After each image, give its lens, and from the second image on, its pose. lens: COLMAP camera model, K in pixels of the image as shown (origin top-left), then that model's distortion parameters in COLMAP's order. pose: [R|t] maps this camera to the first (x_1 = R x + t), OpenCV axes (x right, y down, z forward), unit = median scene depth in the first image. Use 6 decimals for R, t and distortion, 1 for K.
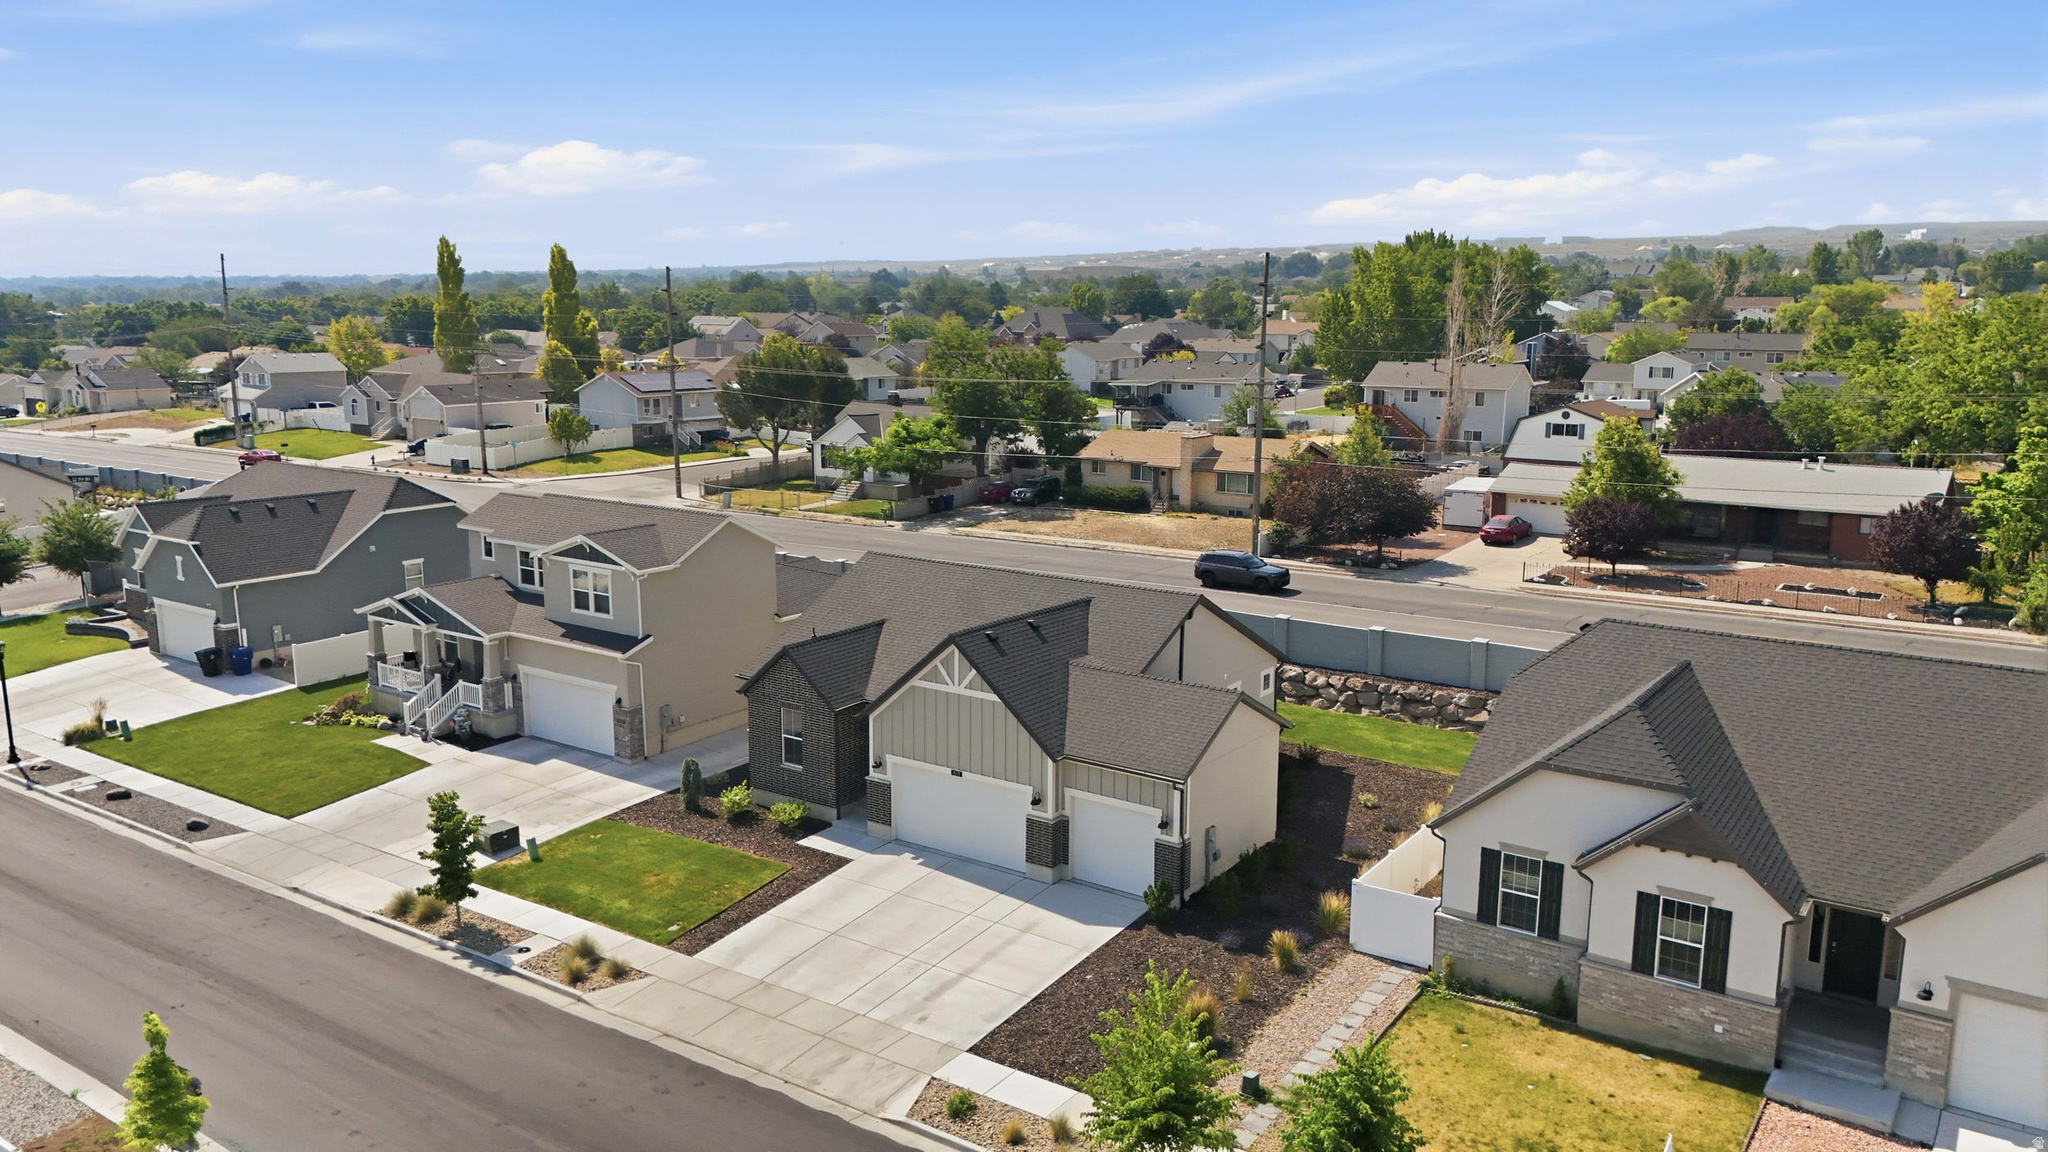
lens RADIAL K [[1509.5, 0, 1020.9], [0, 1509.5, 586.7], [0, 0, 1]] dist [0.071266, -0.069751]
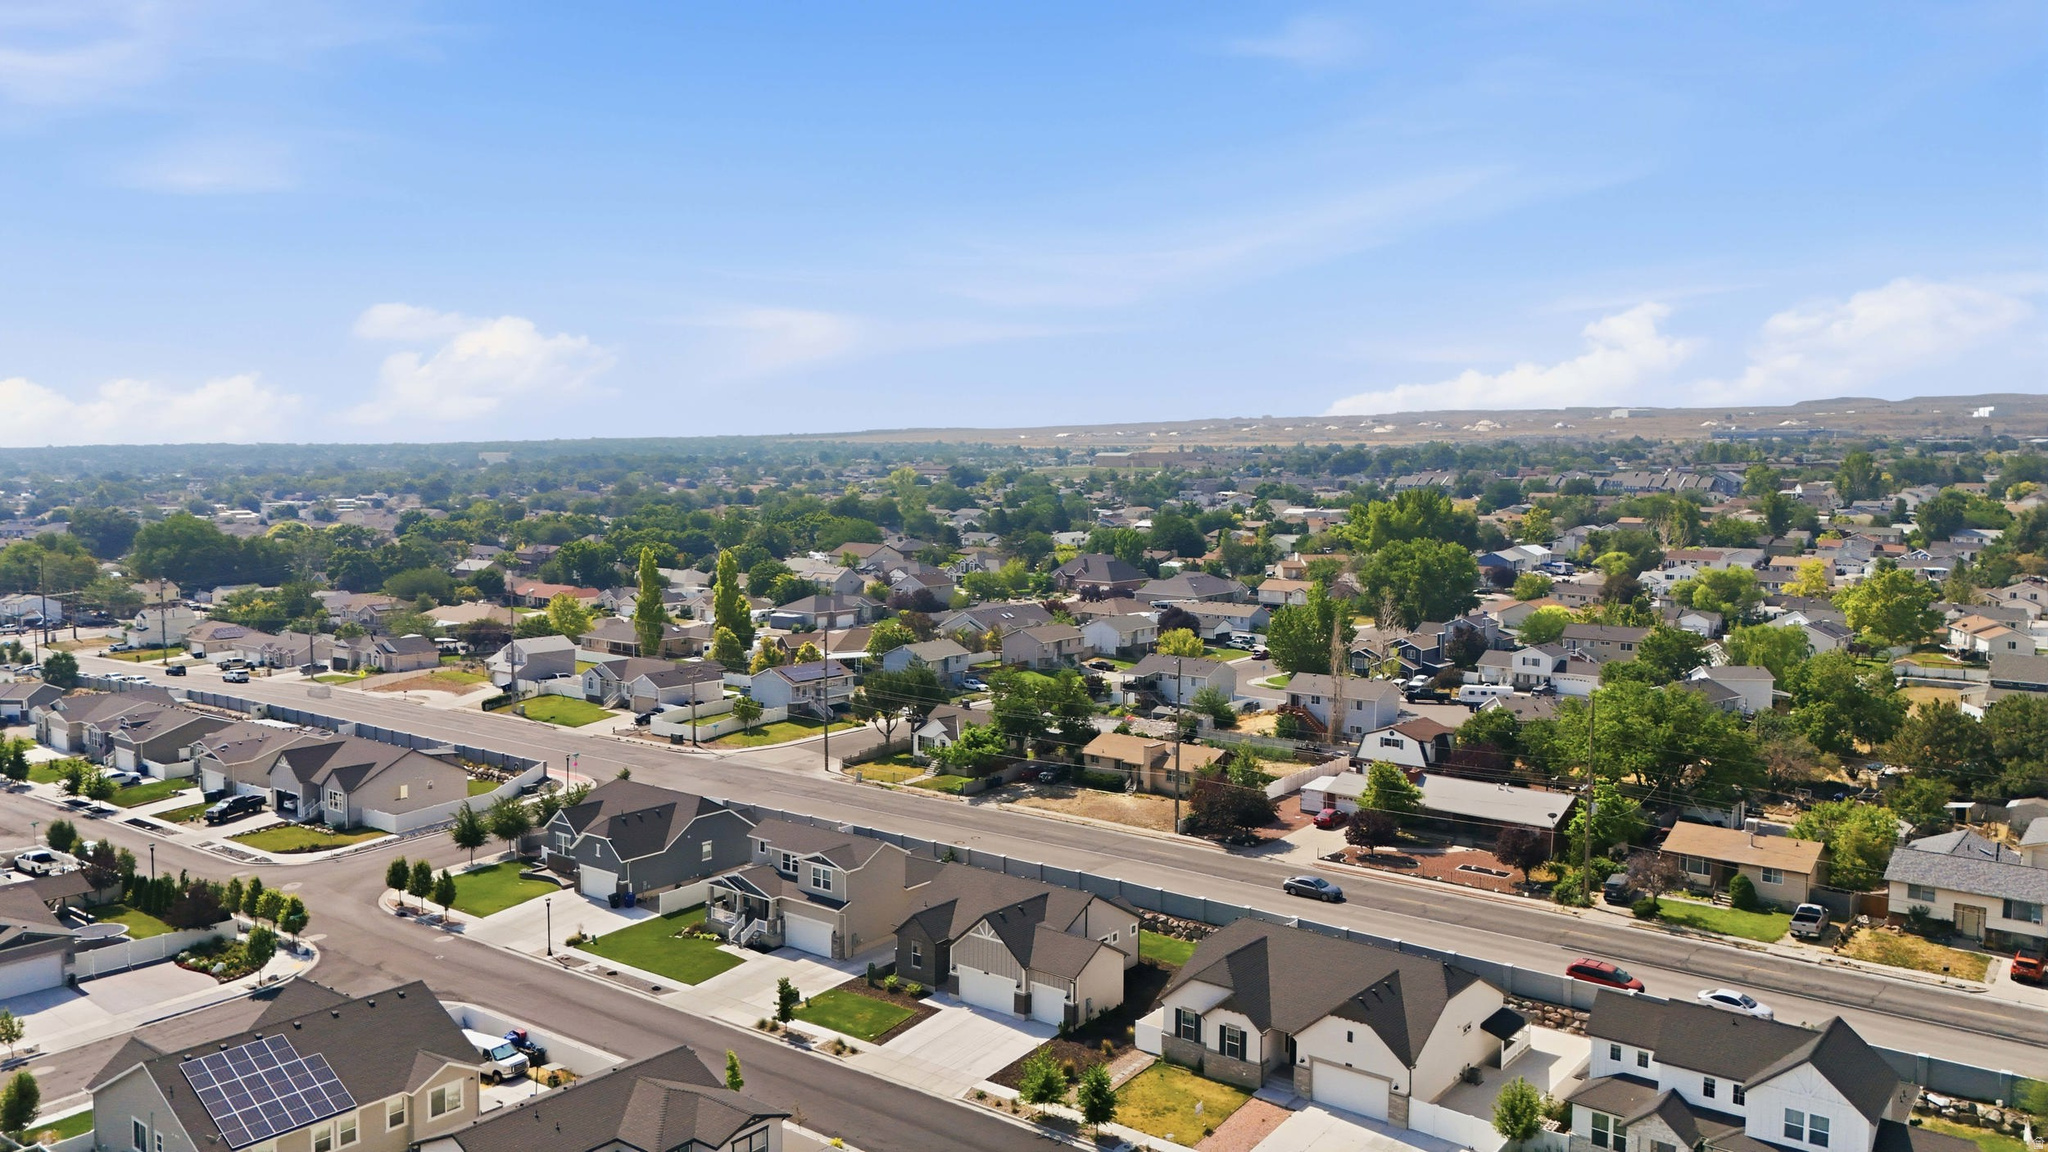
lens RADIAL K [[1509.5, 0, 1021.4], [0, 1509.5, 580.1], [0, 0, 1]] dist [0.071266, -0.069751]
pose [[0.998790, 0.008130, -0.048499, 0.104901], [-0.013304, 0.994134, -0.107331, -0.201450], [0.047341, 0.107846, 0.993040, -1.225684]]
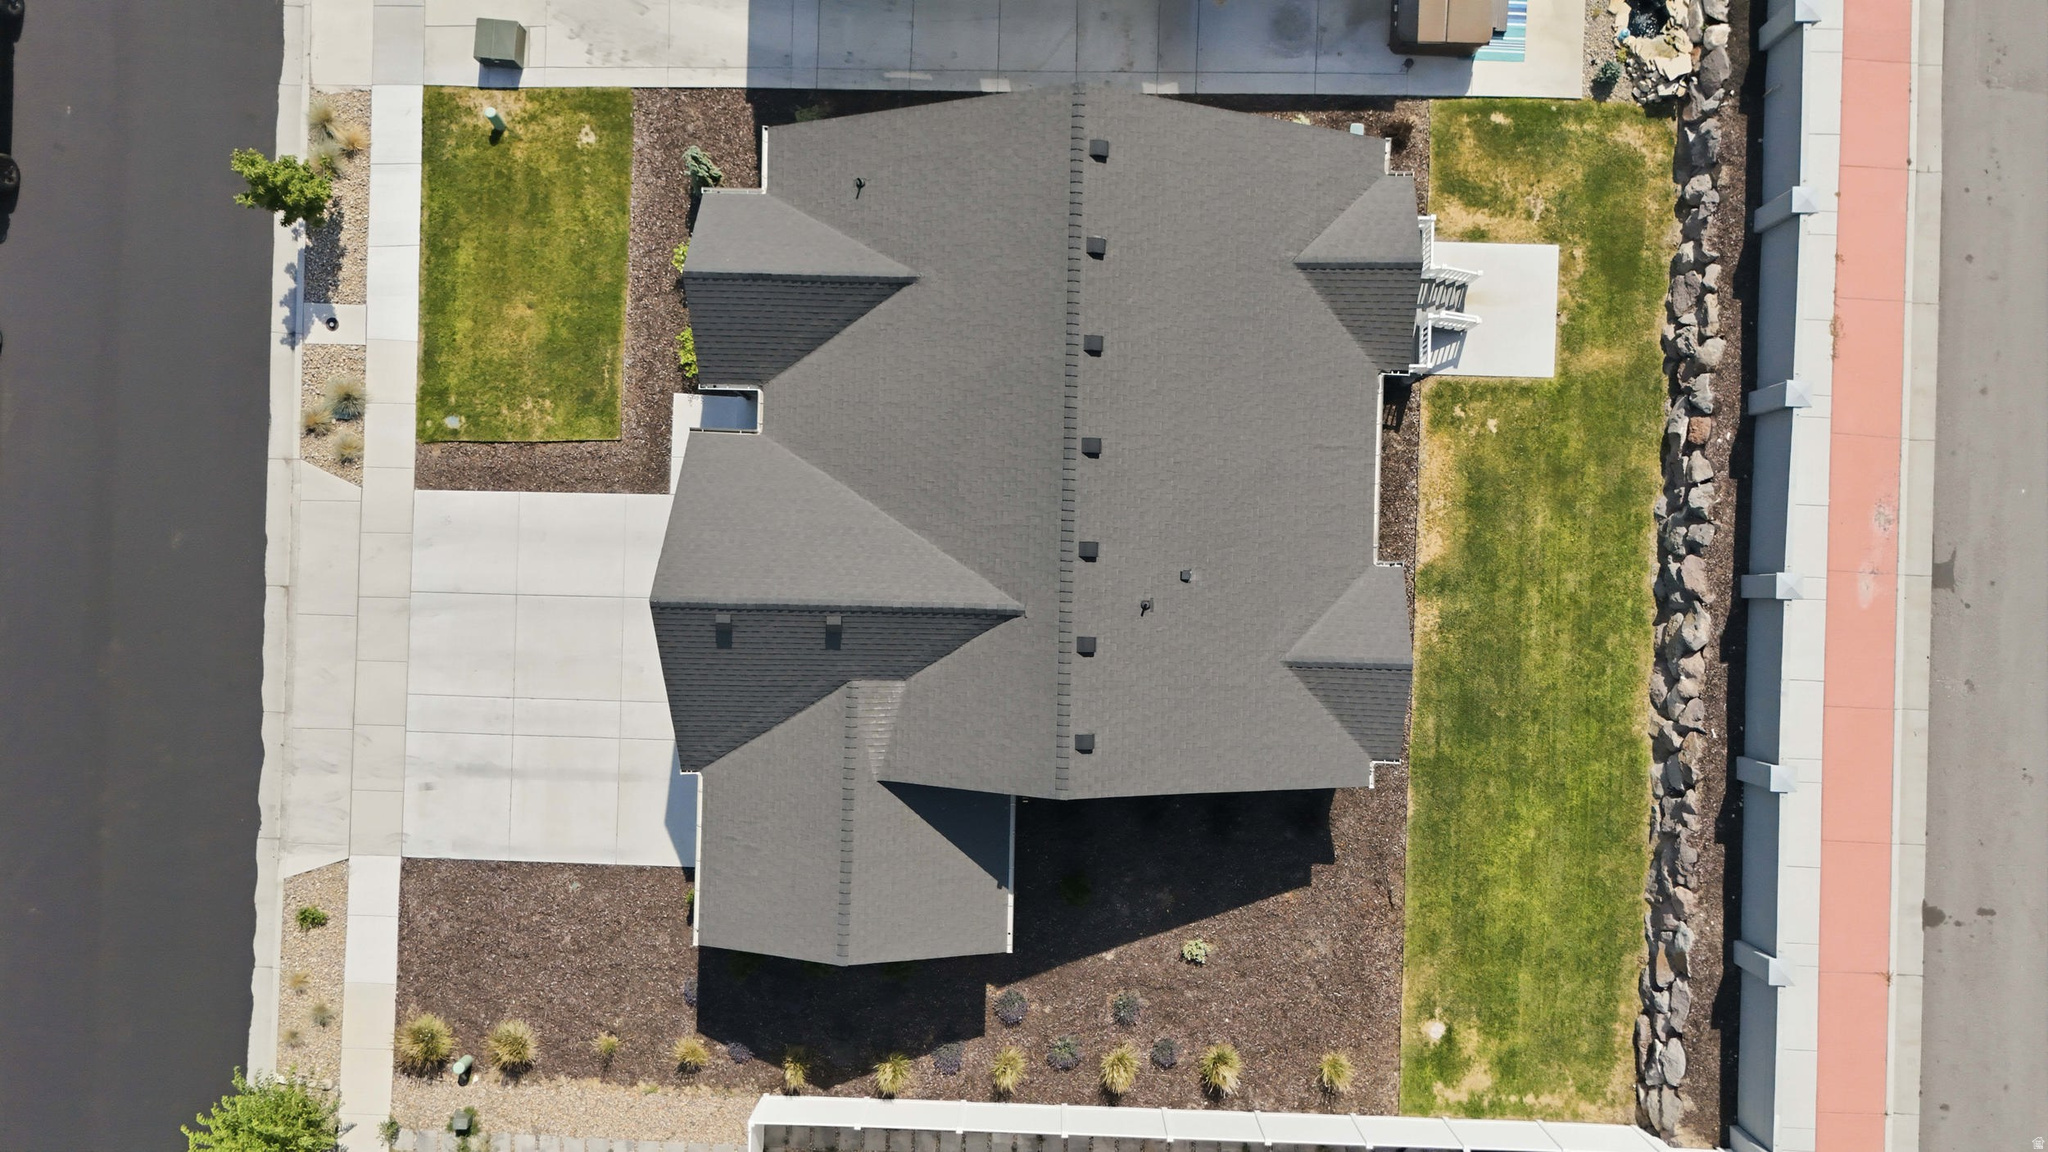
lens RADIAL K [[1509.5, 0, 1028.7], [0, 1509.5, 578.5], [0, 0, 1]] dist [0.071266, -0.069751]
pose [[0.556576, 0.830663, -0.014875, 0.041878], [-0.137253, 0.109594, 0.984454, -0.556590], [0.819381, -0.545882, 0.175009, 0.847248]]
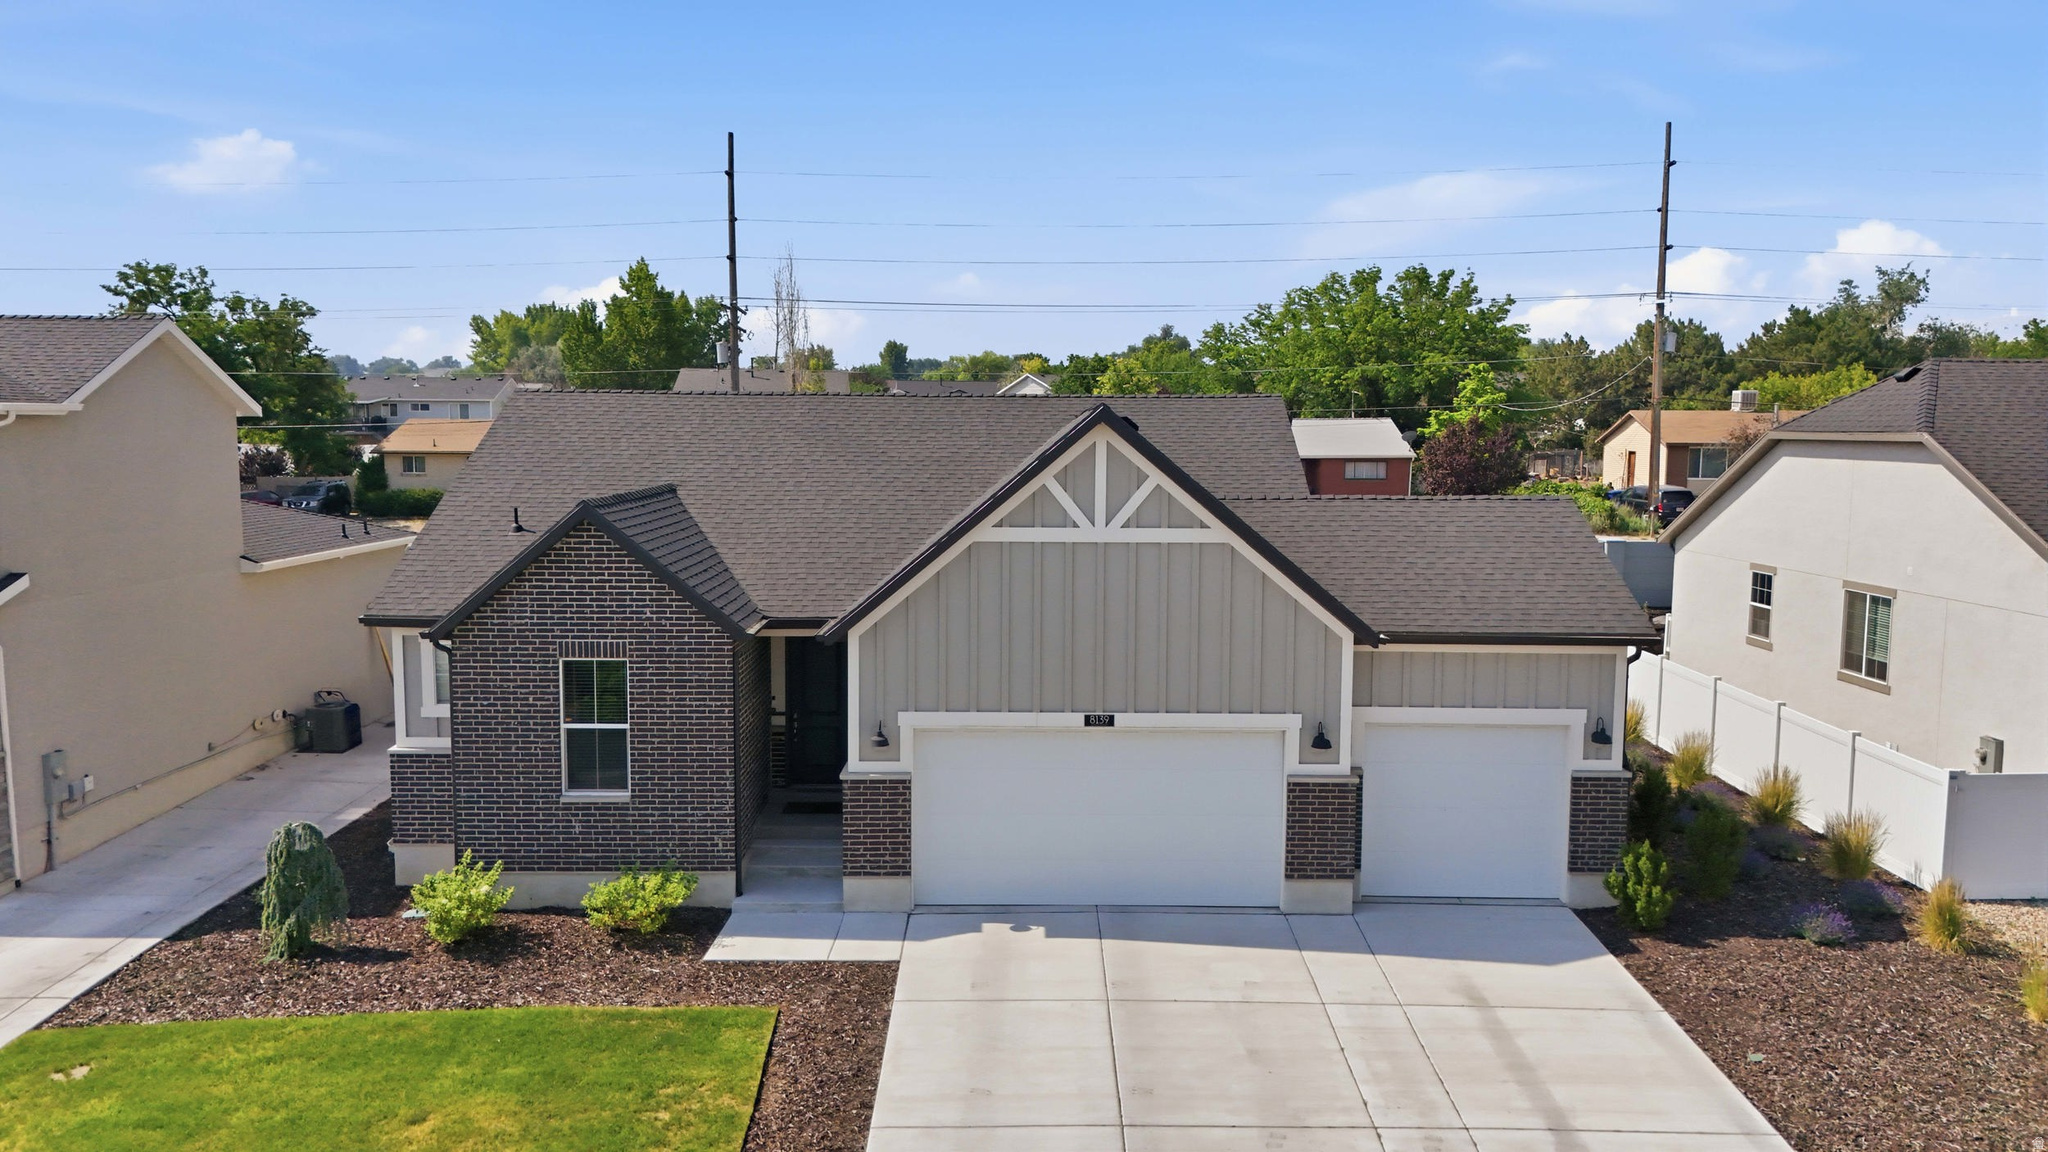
lens RADIAL K [[1509.5, 0, 1023.2], [0, 1509.5, 586.3], [0, 0, 1]] dist [0.071266, -0.069751]
pose [[0.817552, -0.061992, 0.572508, -0.270616], [0.106812, 0.993261, -0.044977, 0.085453], [-0.565862, 0.097922, 0.818665, 0.534910]]
